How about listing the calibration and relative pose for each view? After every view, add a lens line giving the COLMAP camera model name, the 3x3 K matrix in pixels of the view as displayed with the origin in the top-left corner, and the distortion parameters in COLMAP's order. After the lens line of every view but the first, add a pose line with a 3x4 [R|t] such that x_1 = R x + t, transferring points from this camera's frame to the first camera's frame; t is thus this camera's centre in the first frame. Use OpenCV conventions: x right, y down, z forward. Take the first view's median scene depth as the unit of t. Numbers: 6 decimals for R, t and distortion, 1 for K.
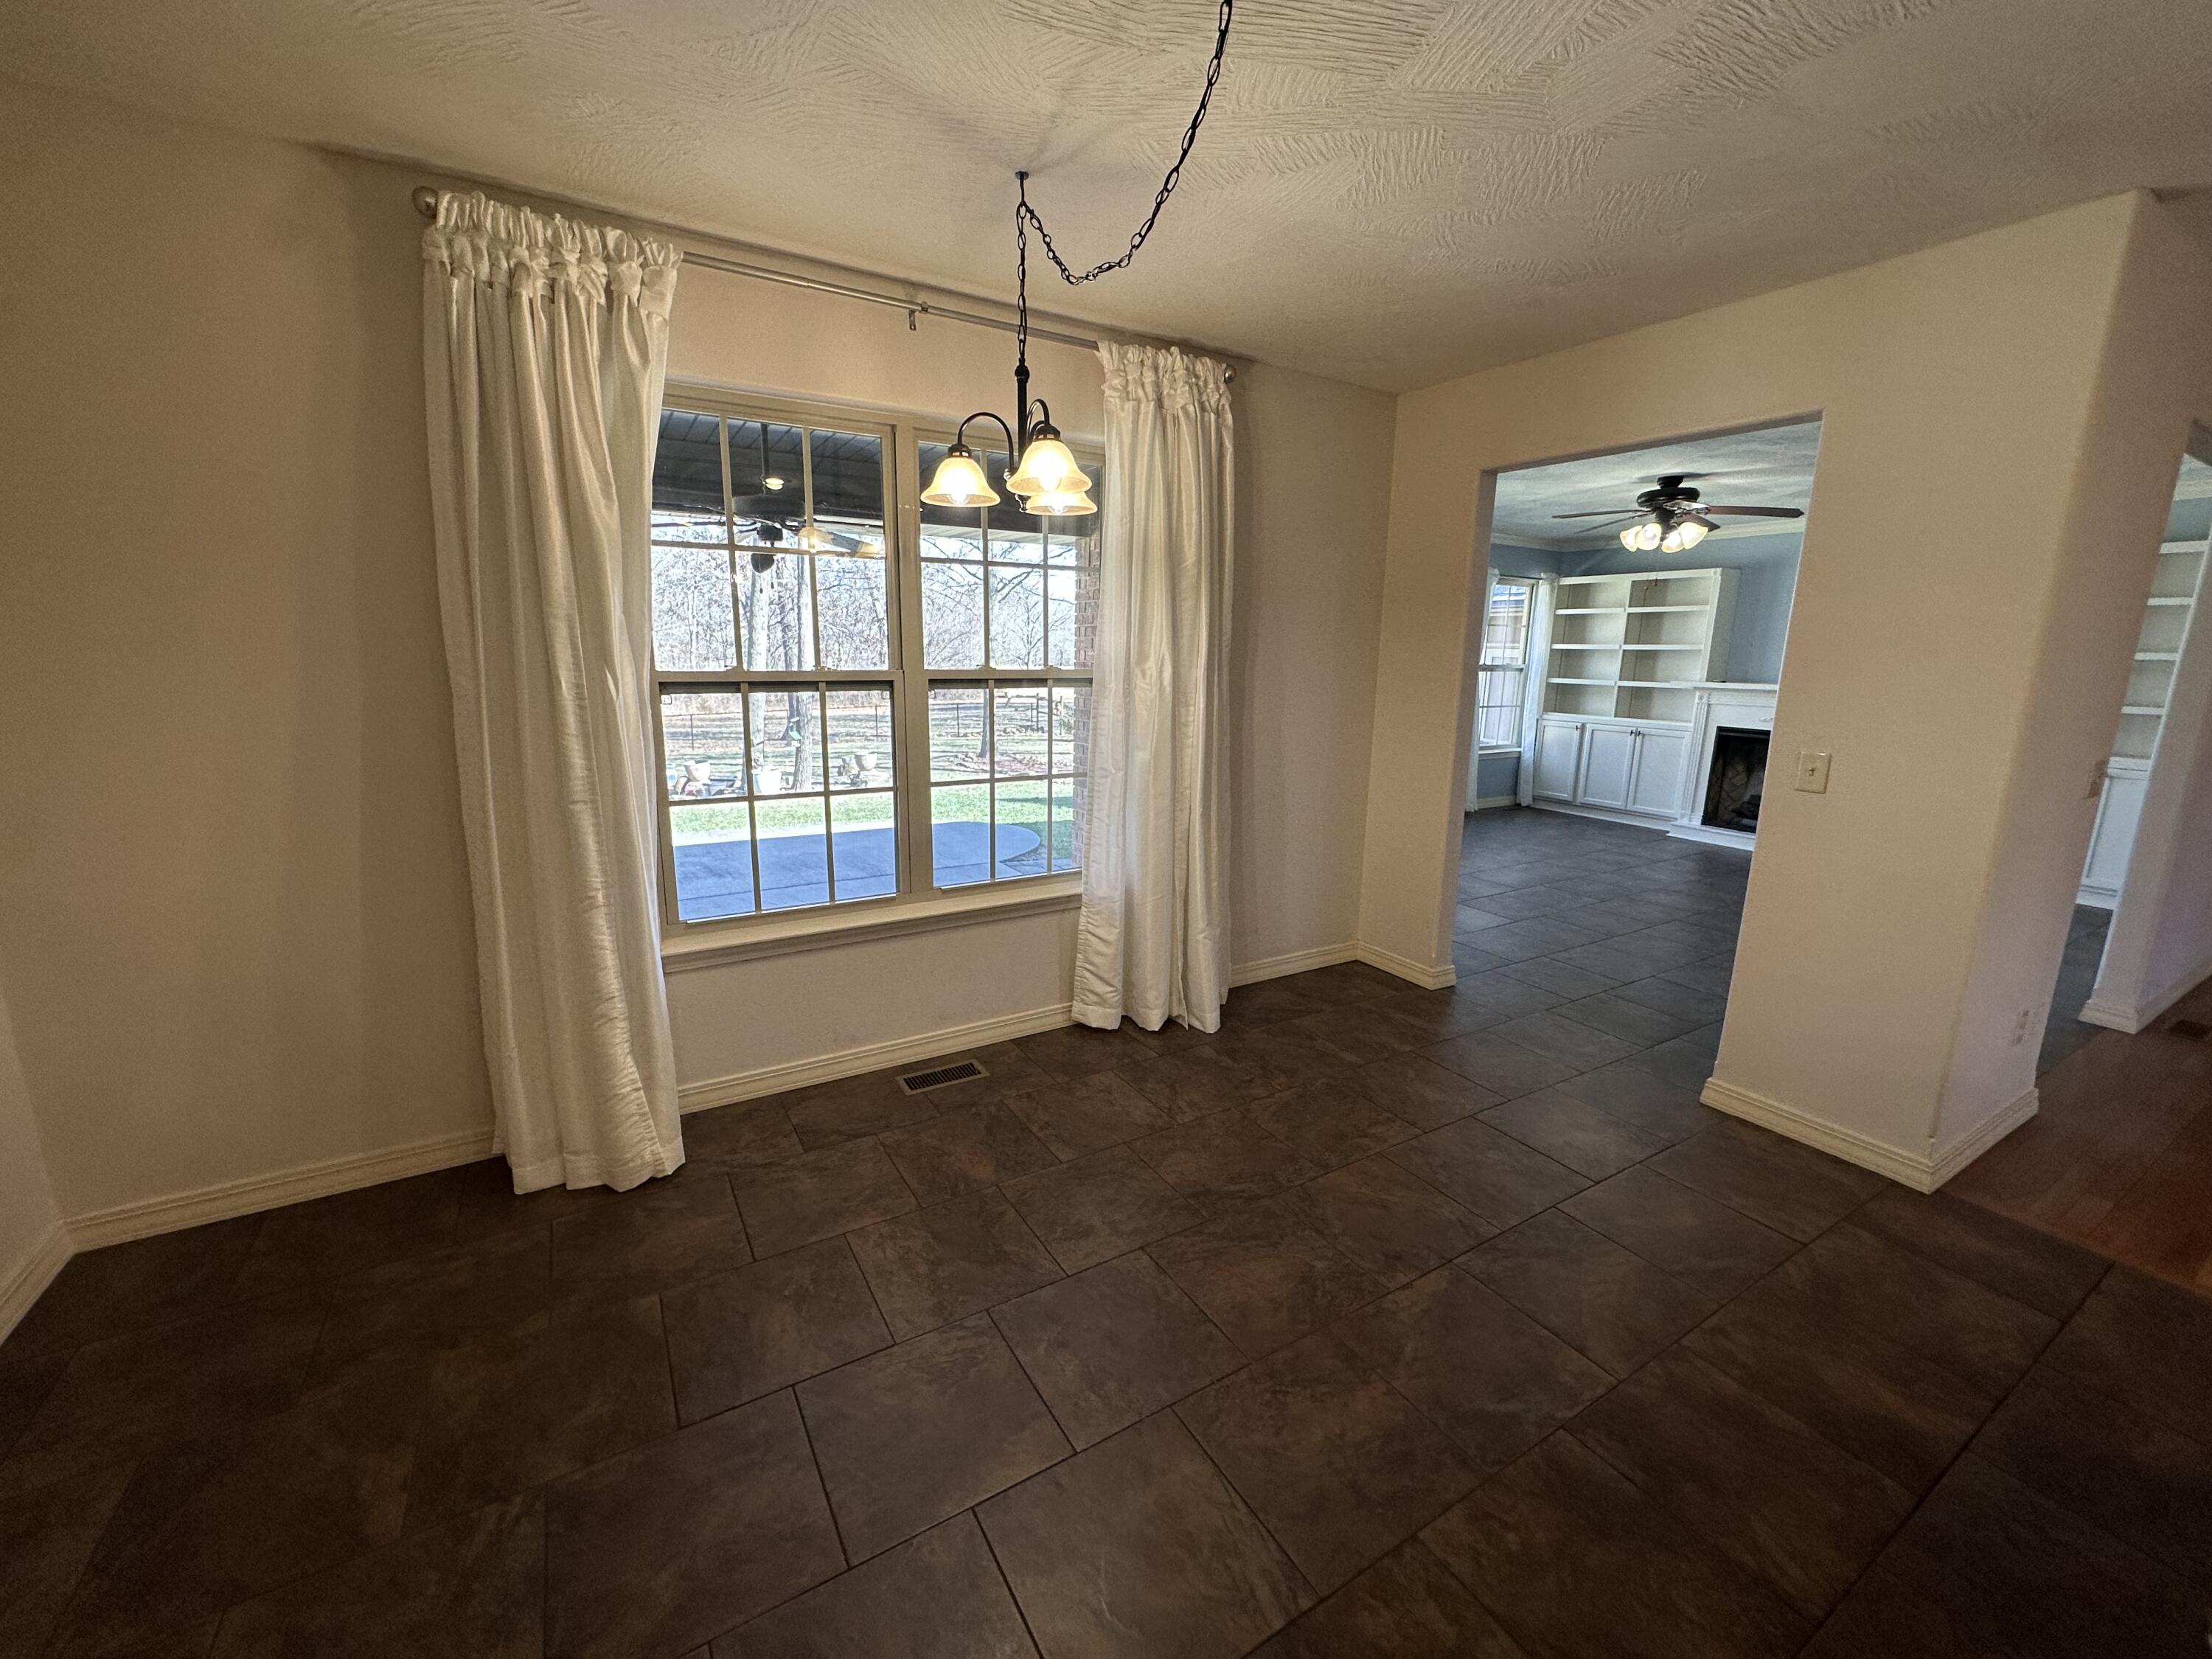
lens RADIAL K [[883.4, 0, 1117.8], [0, 883.4, 827.2], [0, 0, 1]] dist [-0.004403, 0.000140]
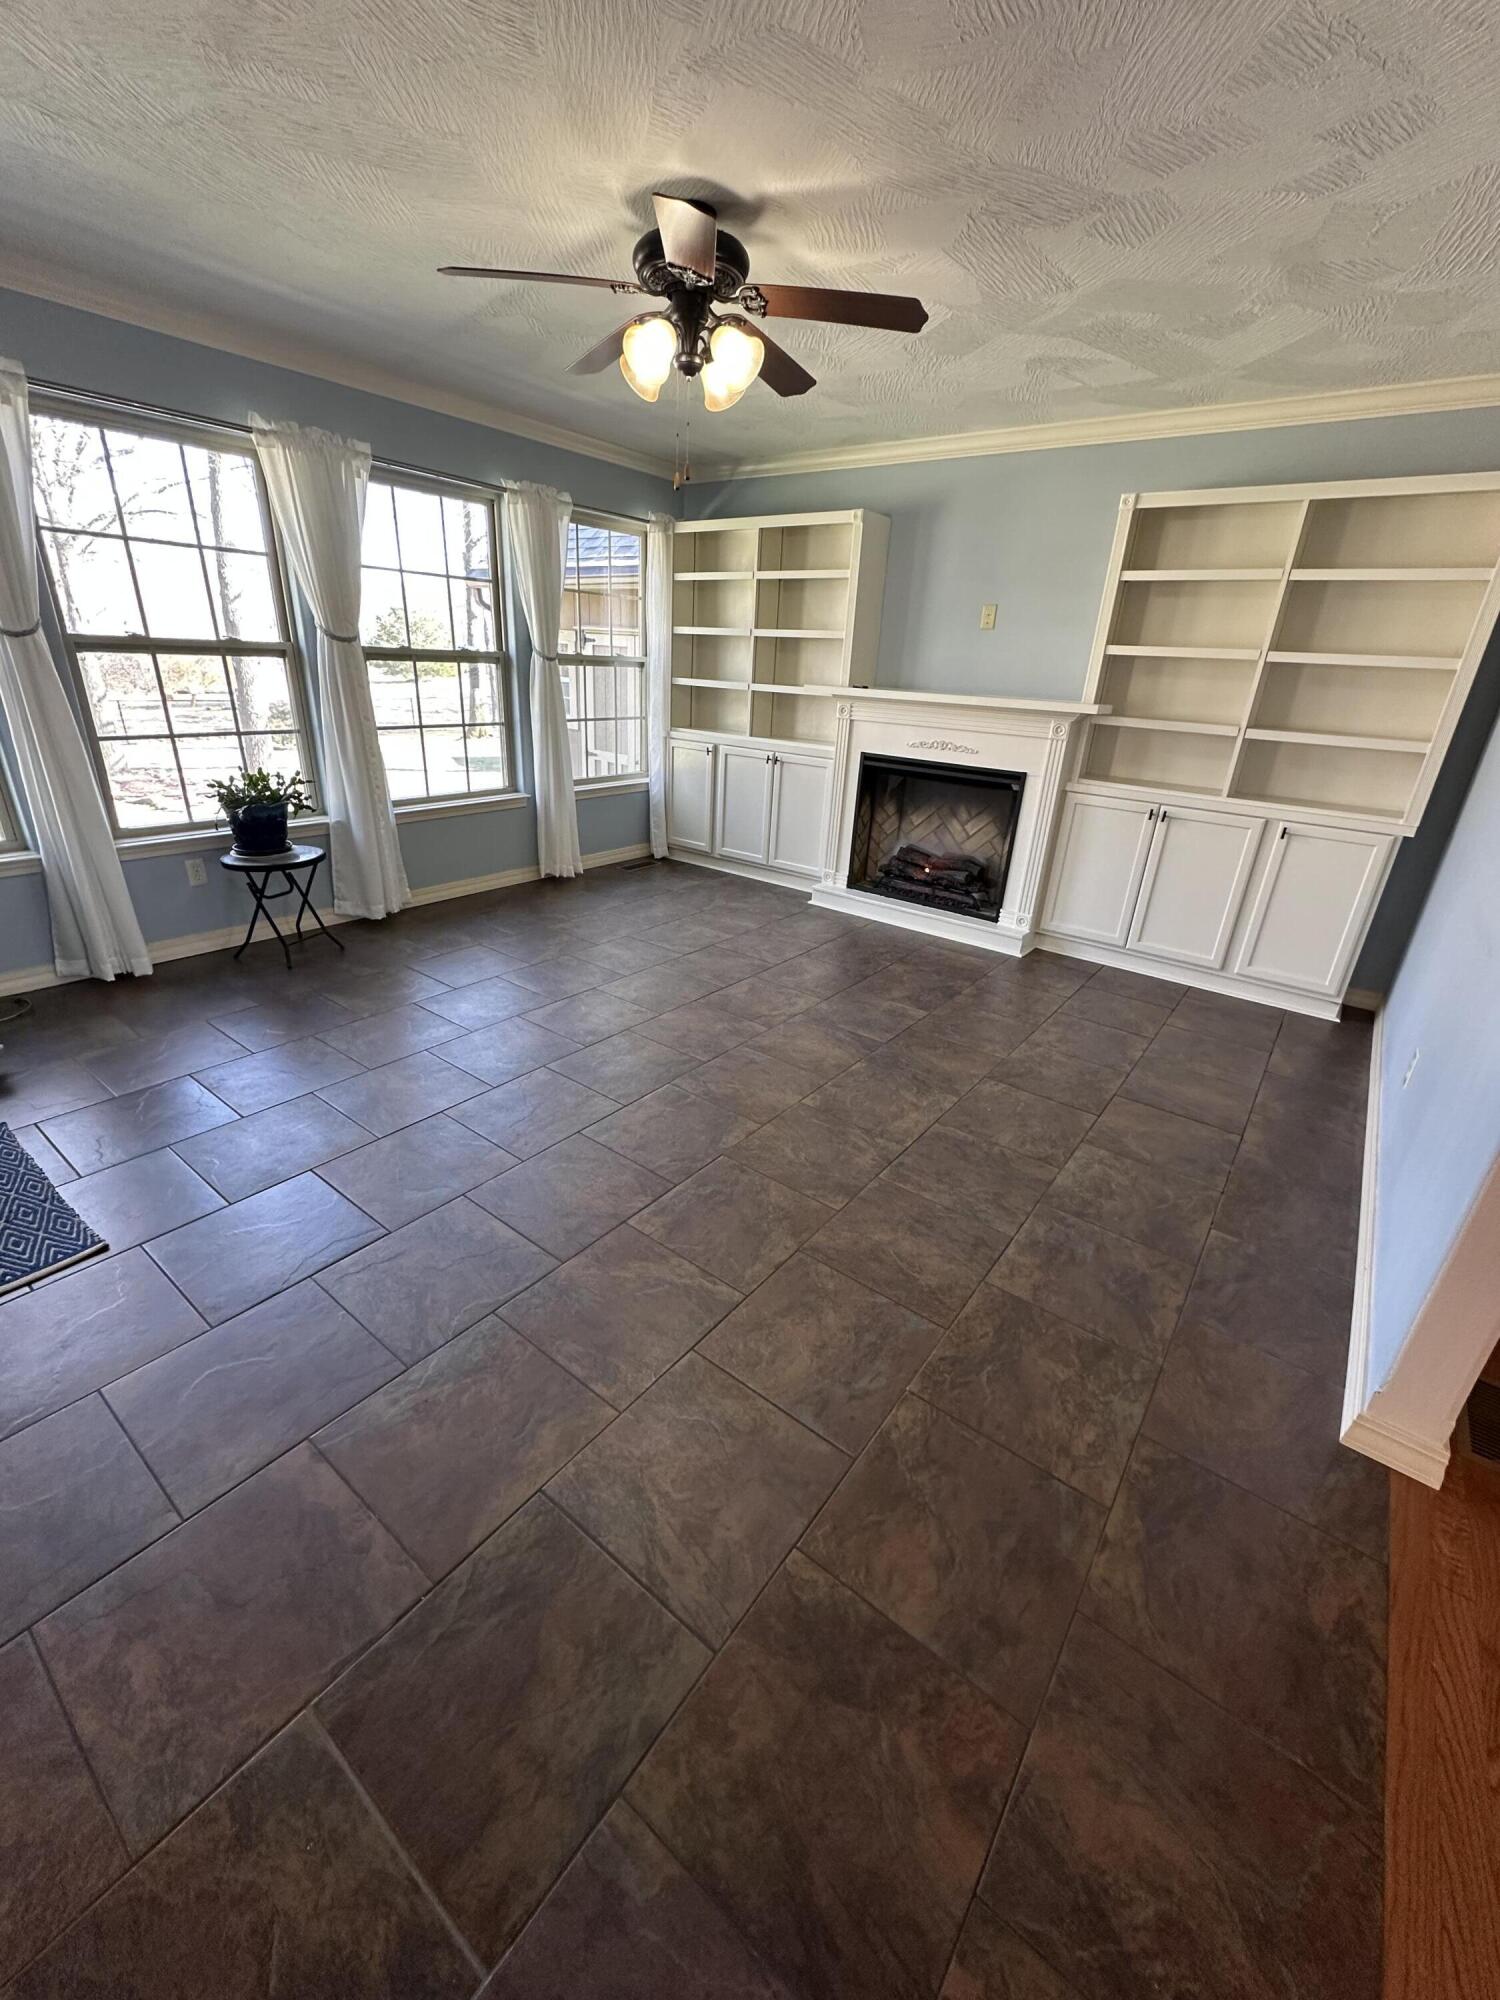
lens RADIAL K [[798.8, 0, 747.0], [0, 798.8, 1004.1], [0, 0, 1]] dist [-0.004403, 0.000140]
pose [[0.934556, -0.114167, 0.337002, 0.314572], [0.037711, 0.973573, 0.225241, -0.058427], [-0.353811, -0.197792, 0.914164, 0.356624]]
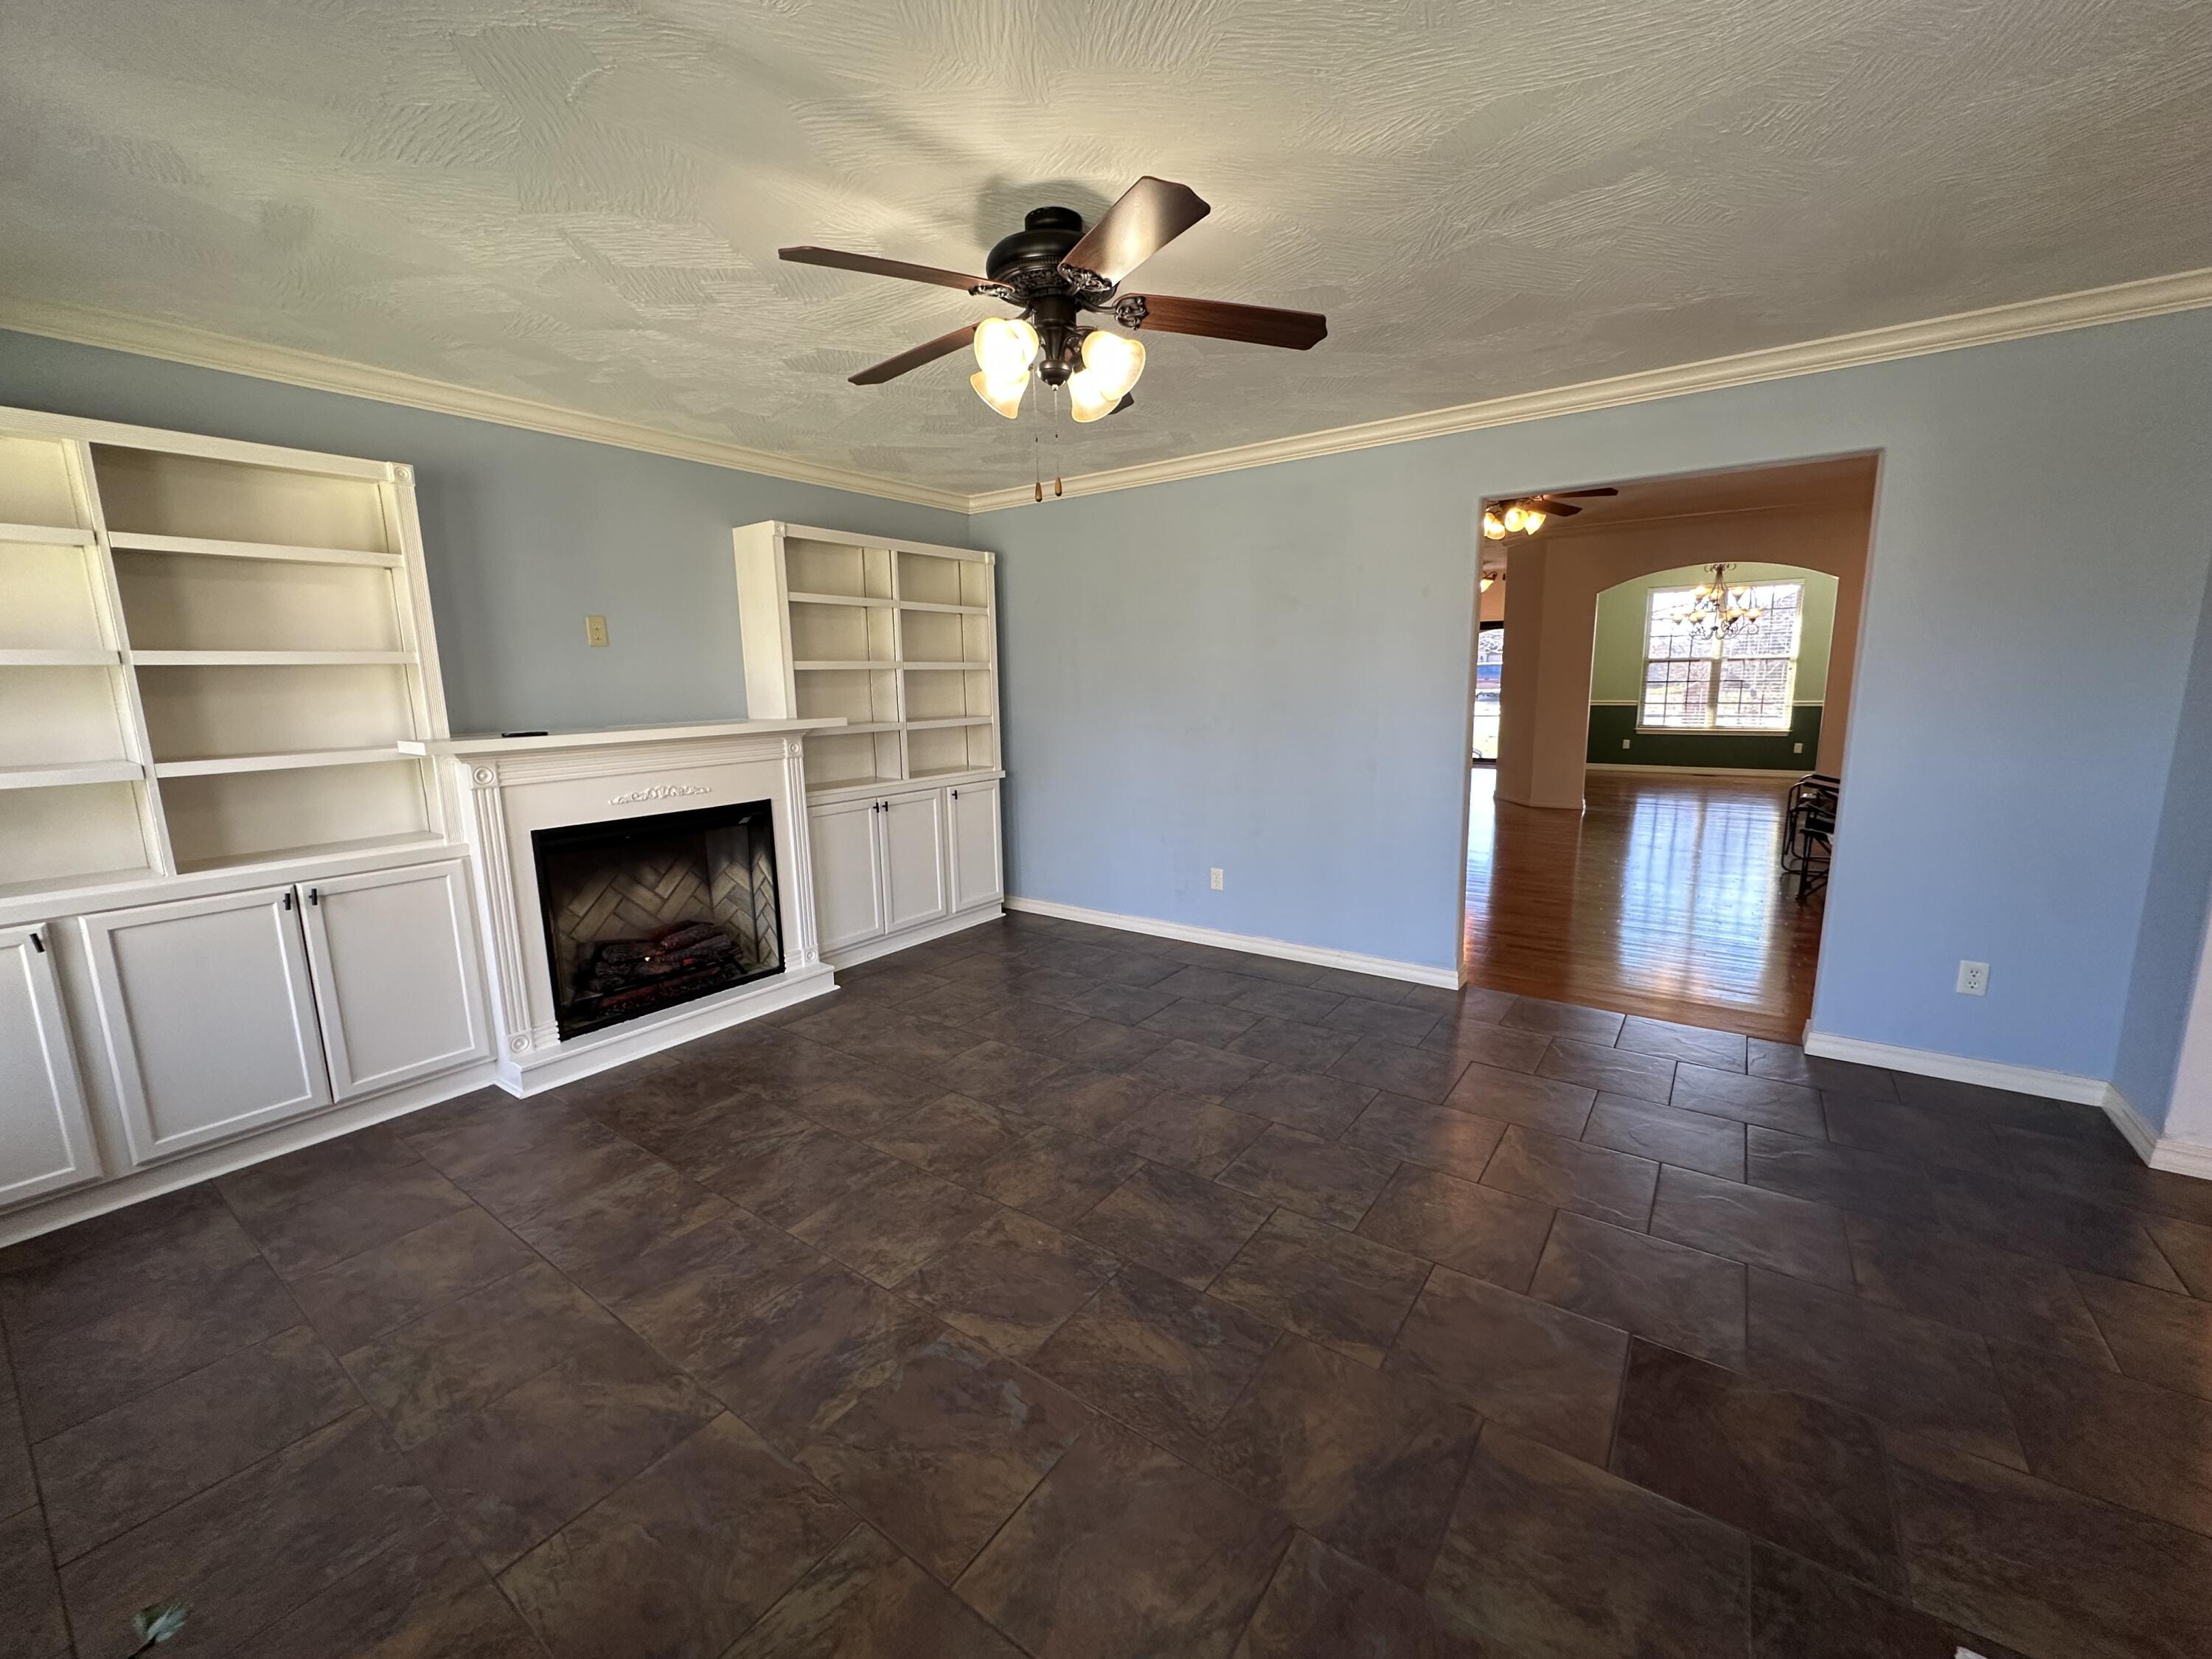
lens RADIAL K [[883.4, 0, 1105.4], [0, 883.4, 836.7], [0, 0, 1]] dist [-0.004403, 0.000140]
pose [[-0.384077, -0.174475, 0.906666, 0.142211], [0.195859, 0.944239, 0.264674, -0.156975], [-0.902288, 0.279234, -0.328488, 0.796086]]
